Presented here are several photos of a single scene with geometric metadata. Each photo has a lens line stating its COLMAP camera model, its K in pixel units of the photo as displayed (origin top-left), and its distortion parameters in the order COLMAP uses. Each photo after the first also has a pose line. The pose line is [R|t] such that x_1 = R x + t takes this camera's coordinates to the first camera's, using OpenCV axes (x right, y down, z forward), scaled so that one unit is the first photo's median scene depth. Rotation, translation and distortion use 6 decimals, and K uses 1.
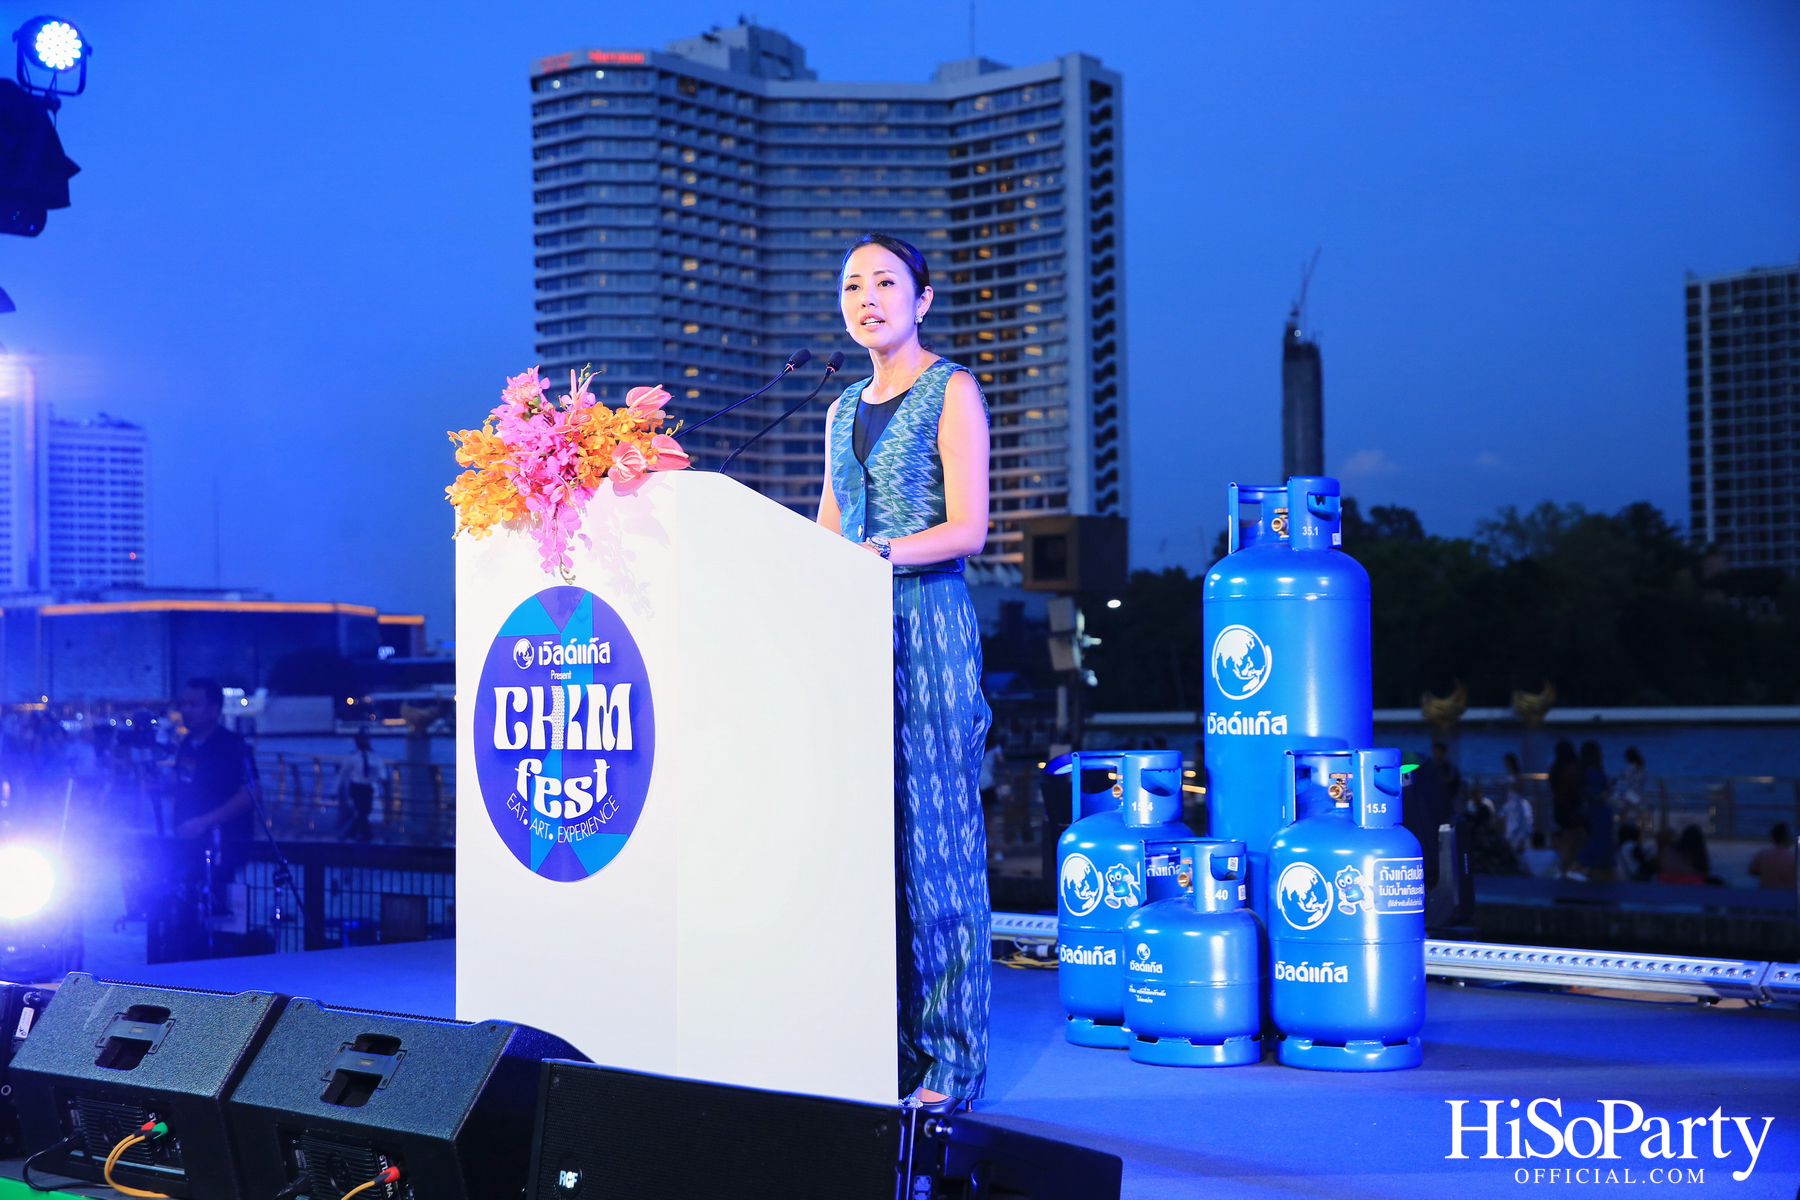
lens RADIAL K [[2603.2, 0, 904.7], [0, 2603.2, 627.0], [0, 0, 1]] dist [0.124141, 0.022976]
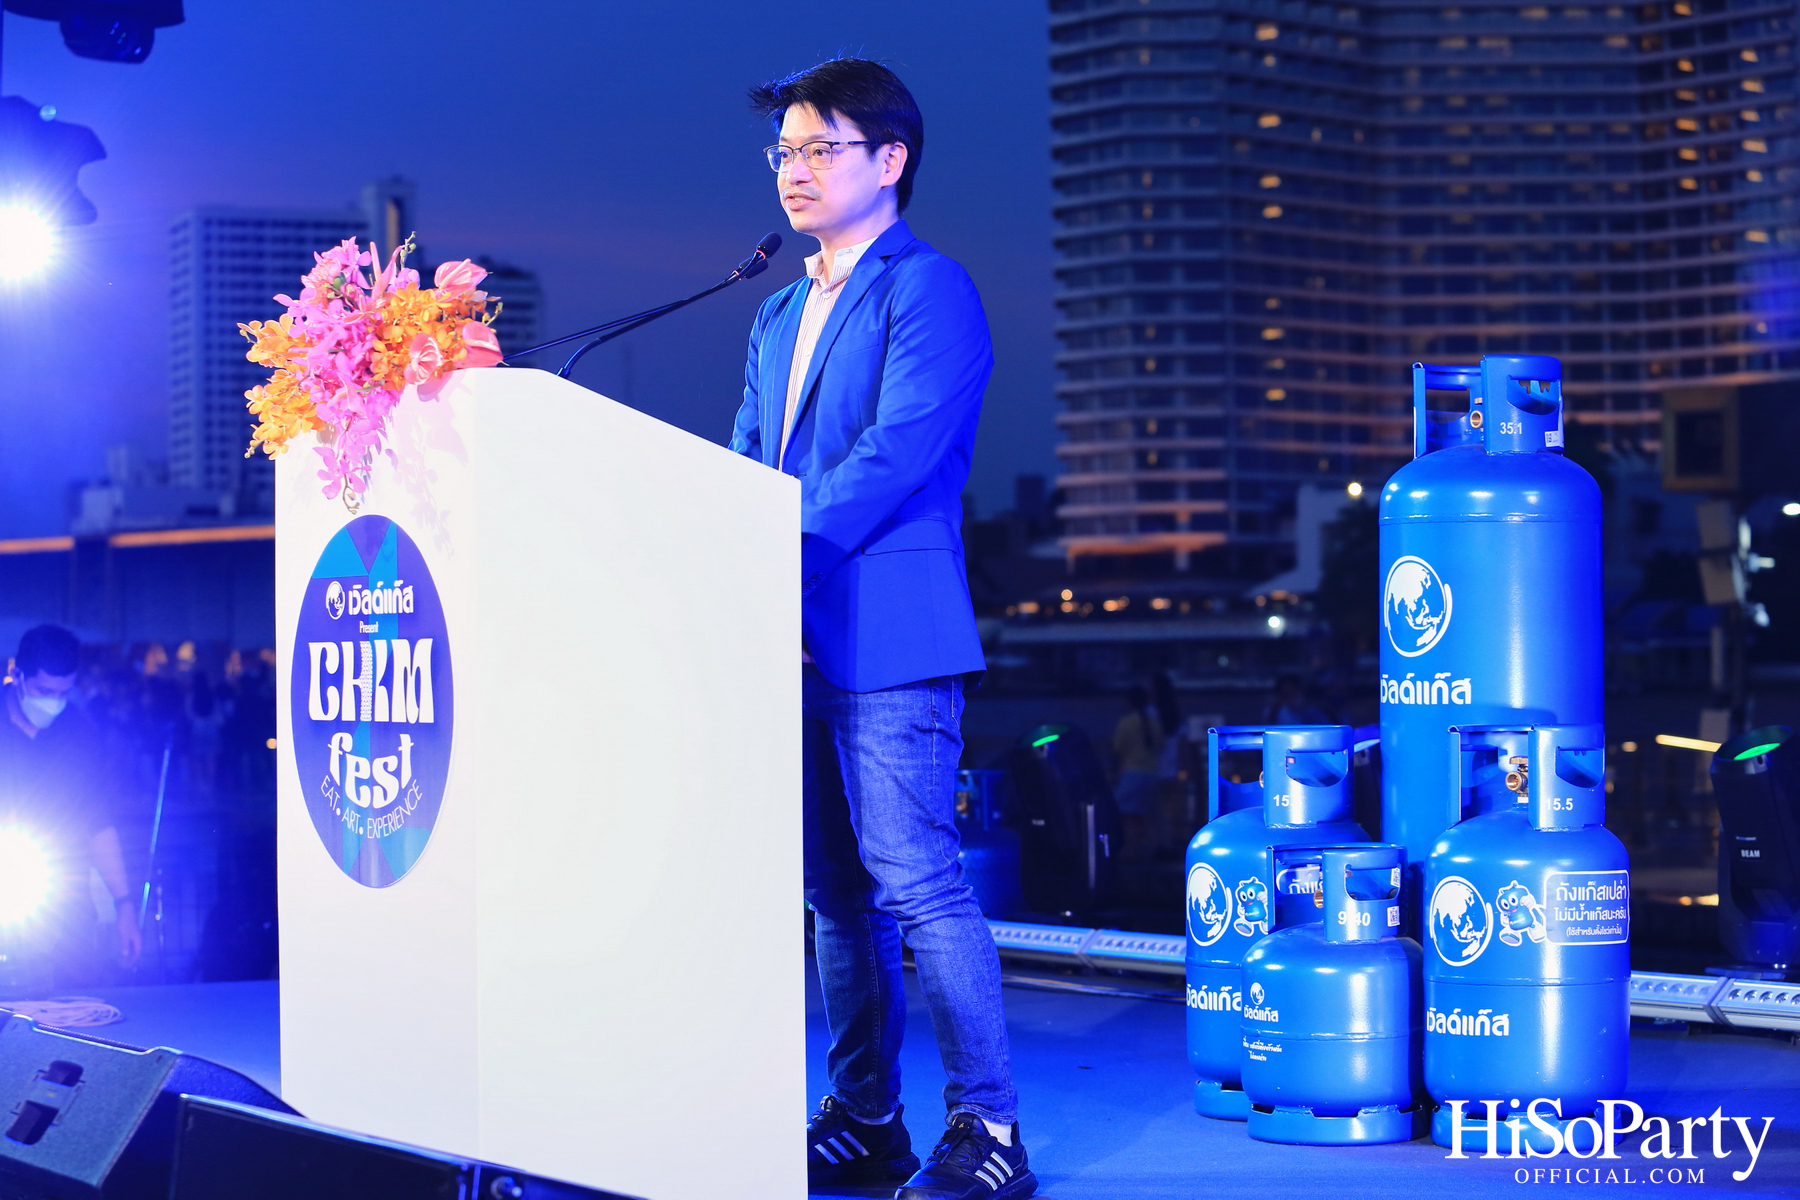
lens RADIAL K [[3701.0, 0, 899.5], [0, 3701.0, 639.4], [0, 0, 1]] dist [-0.286288, 0.114847]
pose [[0.982484, 0.001083, -0.186345, 0.176791], [0.003897, 0.999645, 0.026359, -0.005103], [0.186307, -0.026624, 0.982131, -0.050161]]
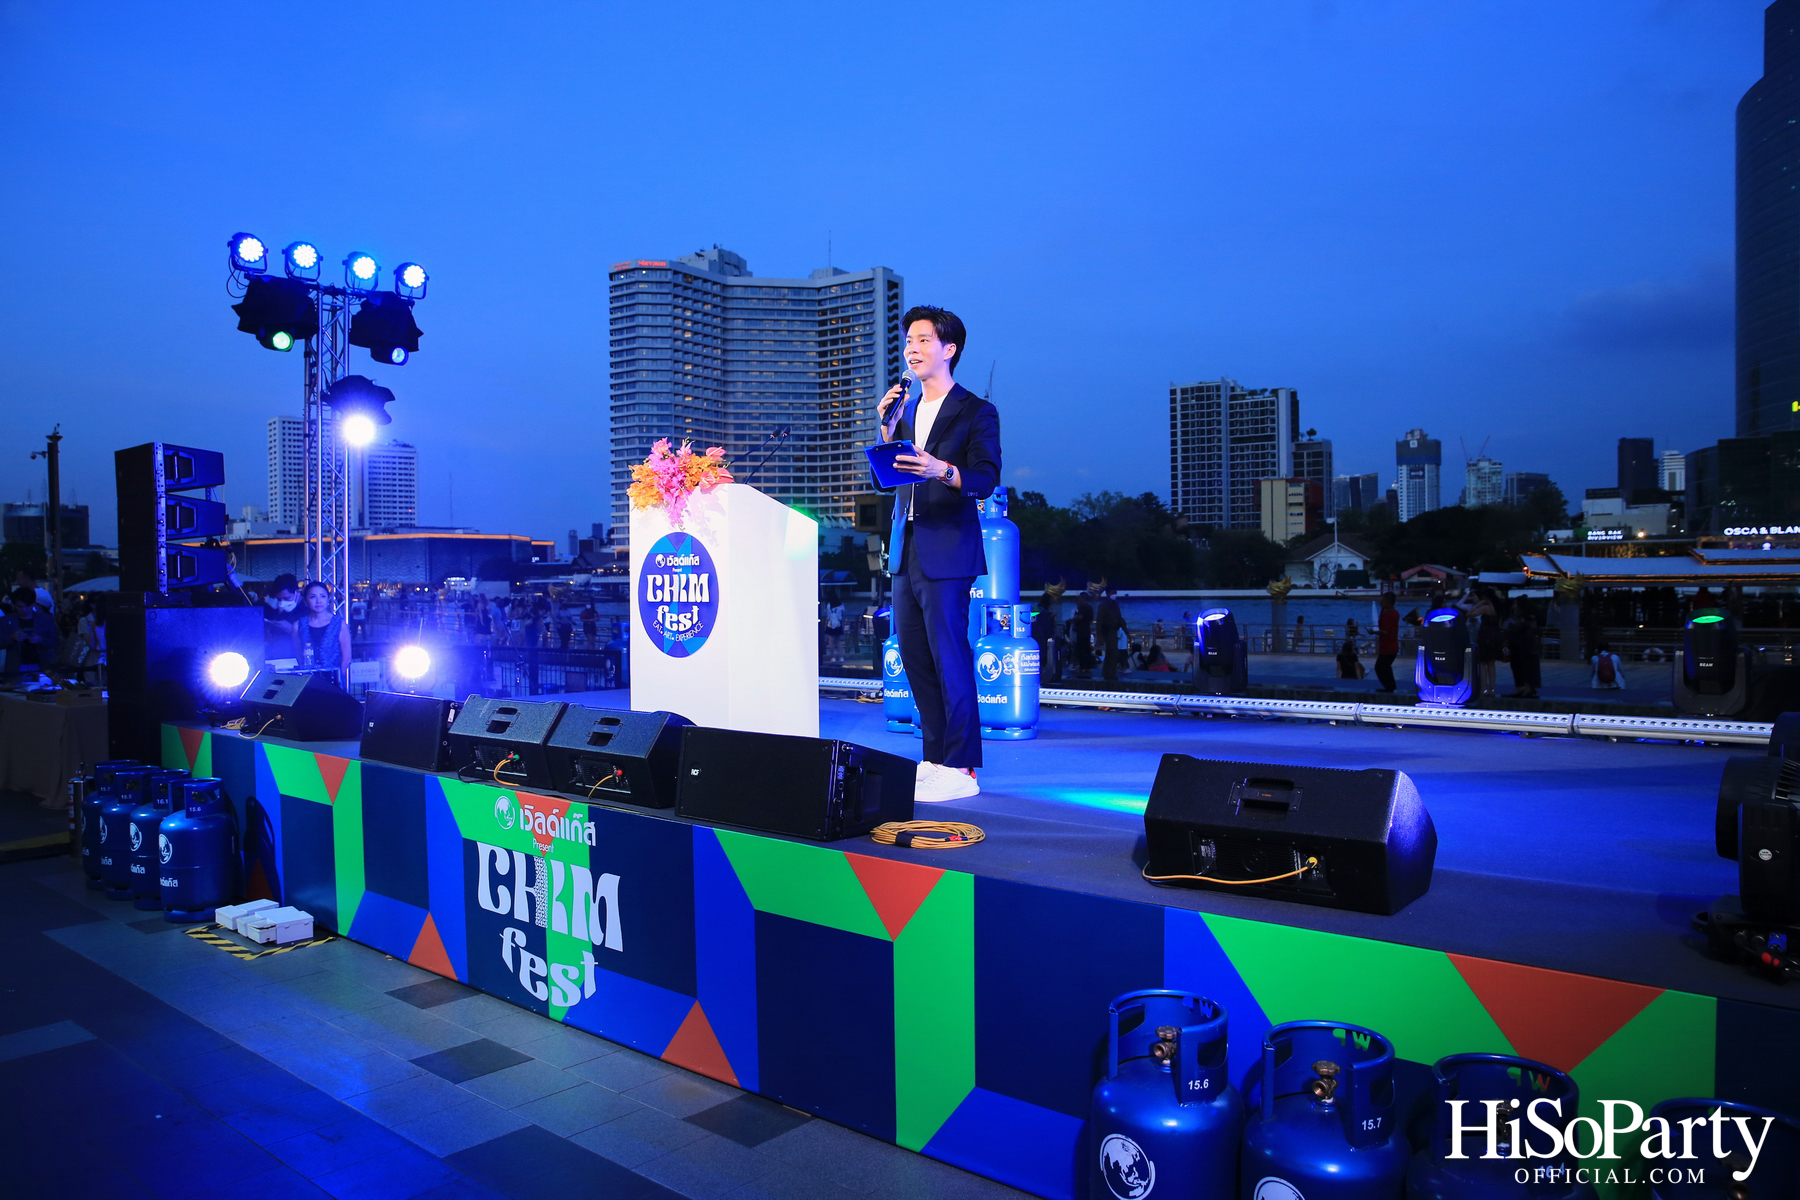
lens RADIAL K [[1288.8, 0, 897.4], [0, 1288.8, 629.8], [0, 0, 1]] dist [-0.084837, 0.000566]
pose [[0.996737, 0.003372, 0.080652, -0.020618], [-0.008425, 0.998016, 0.062393, -0.001259], [-0.080282, -0.062869, 0.994788, -0.127645]]
